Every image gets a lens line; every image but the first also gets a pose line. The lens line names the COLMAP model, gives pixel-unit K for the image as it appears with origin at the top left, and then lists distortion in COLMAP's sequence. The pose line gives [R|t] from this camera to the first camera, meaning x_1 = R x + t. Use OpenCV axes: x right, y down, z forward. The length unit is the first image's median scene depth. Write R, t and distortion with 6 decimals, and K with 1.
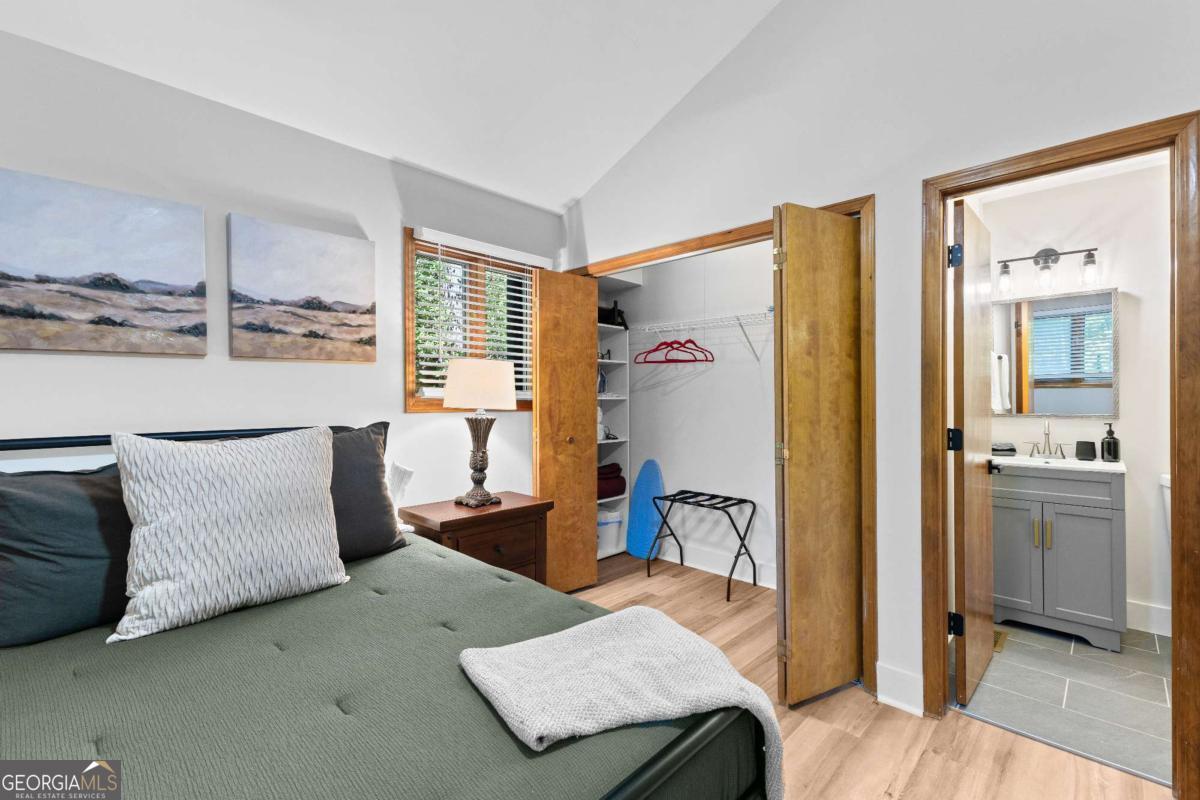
lens RADIAL K [[517.5, 0, 612.7], [0, 517.5, 395.1], [0, 0, 1]] dist [0.010740, -0.002475]
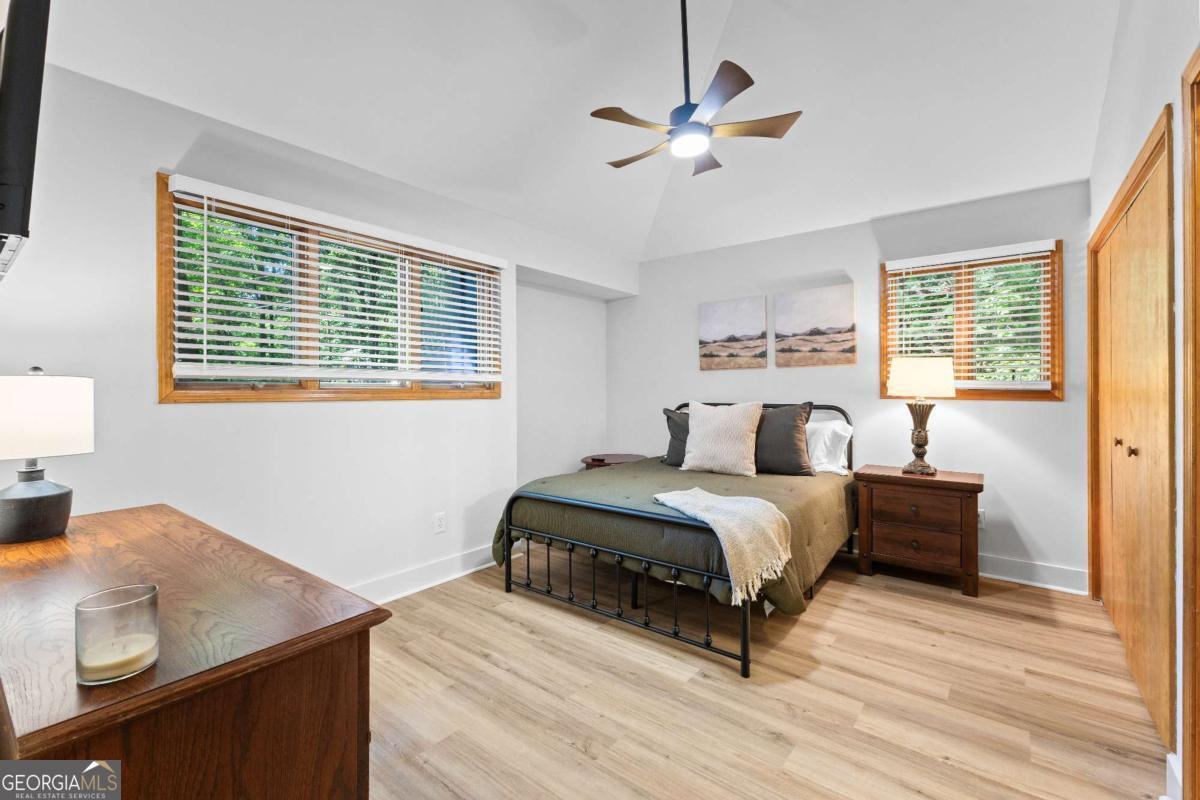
lens RADIAL K [[517.5, 0, 597.8], [0, 517.5, 388.2], [0, 0, 1]] dist [0.010740, -0.002475]
pose [[0.101181, 0.001356, -0.994867, 0.997675], [0.006271, 0.999978, 0.002001, -0.000283], [0.994848, -0.006441, 0.101171, 0.119576]]
